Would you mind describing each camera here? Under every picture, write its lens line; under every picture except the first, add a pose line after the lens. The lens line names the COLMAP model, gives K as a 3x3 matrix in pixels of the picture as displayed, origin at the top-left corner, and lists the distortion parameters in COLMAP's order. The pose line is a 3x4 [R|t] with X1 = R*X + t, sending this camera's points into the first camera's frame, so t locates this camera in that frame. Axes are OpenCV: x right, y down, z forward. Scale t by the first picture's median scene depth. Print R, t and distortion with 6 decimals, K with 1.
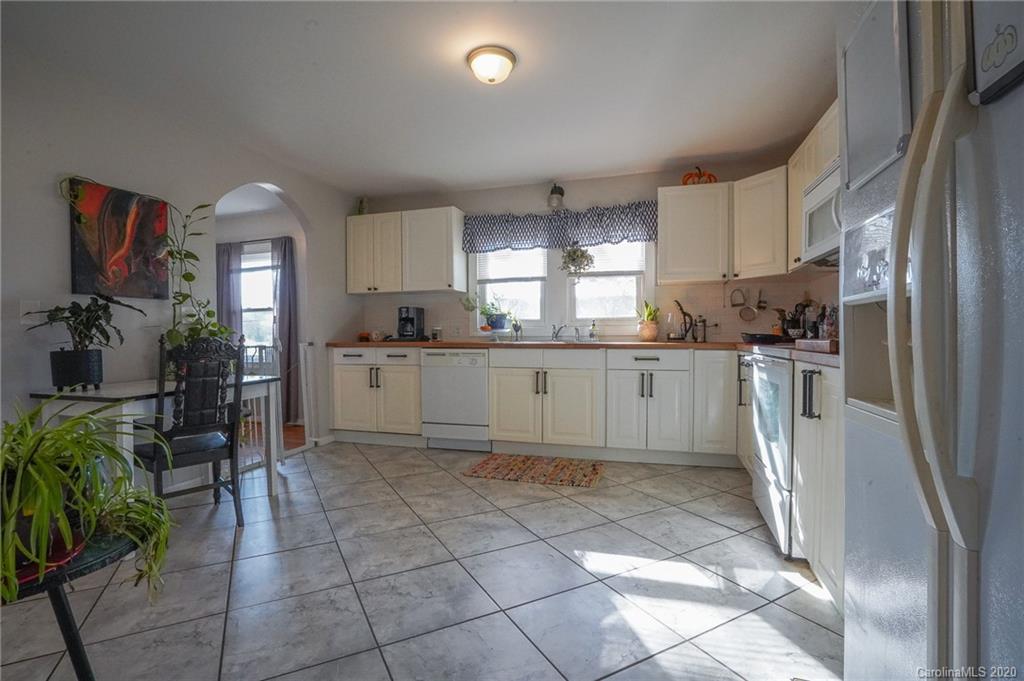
lens RADIAL K [[477.2, 0, 503.4], [0, 477.2, 344.1], [0, 0, 1]] dist [-0.055172, 0.019395]
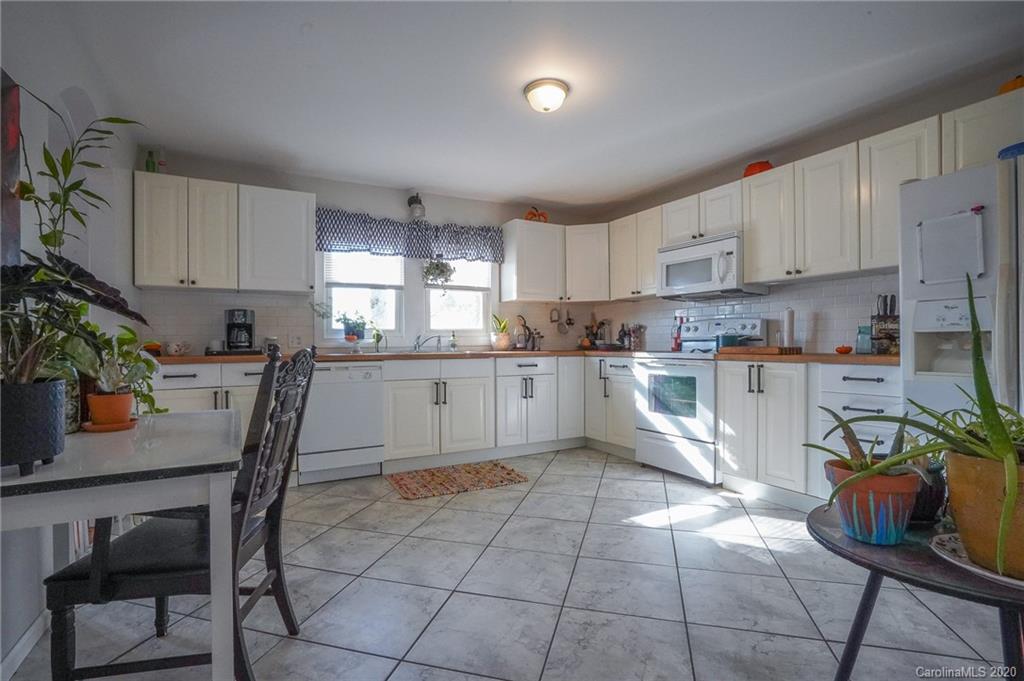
lens RADIAL K [[477.2, 0, 511.6], [0, 477.2, 341.8], [0, 0, 1]] dist [-0.055172, 0.019395]
pose [[0.691225, 0.001357, 0.722639, -0.523832], [0.018090, 0.999652, -0.019181, -0.004563], [-0.722414, 0.026331, 0.690960, 0.195246]]
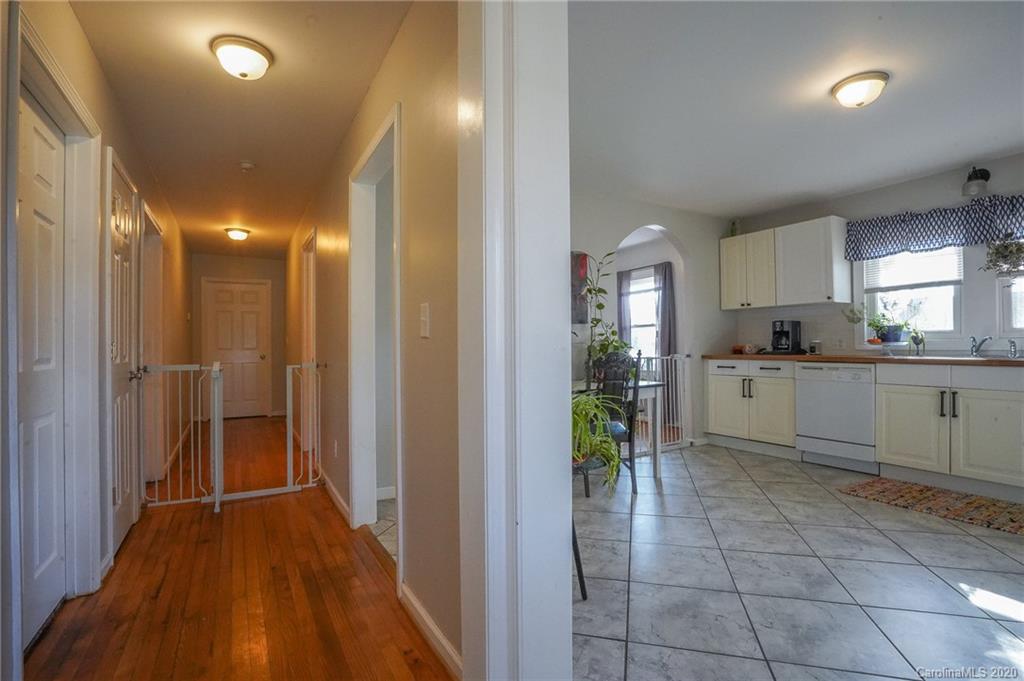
lens RADIAL K [[477.2, 0, 512.0], [0, 477.2, 344.3], [0, 0, 1]] dist [-0.055172, 0.019395]
pose [[0.740031, -0.002282, -0.672569, 0.054492], [-0.010077, 0.999844, -0.014479, -0.008042], [0.672497, 0.017492, 0.739893, -0.153908]]
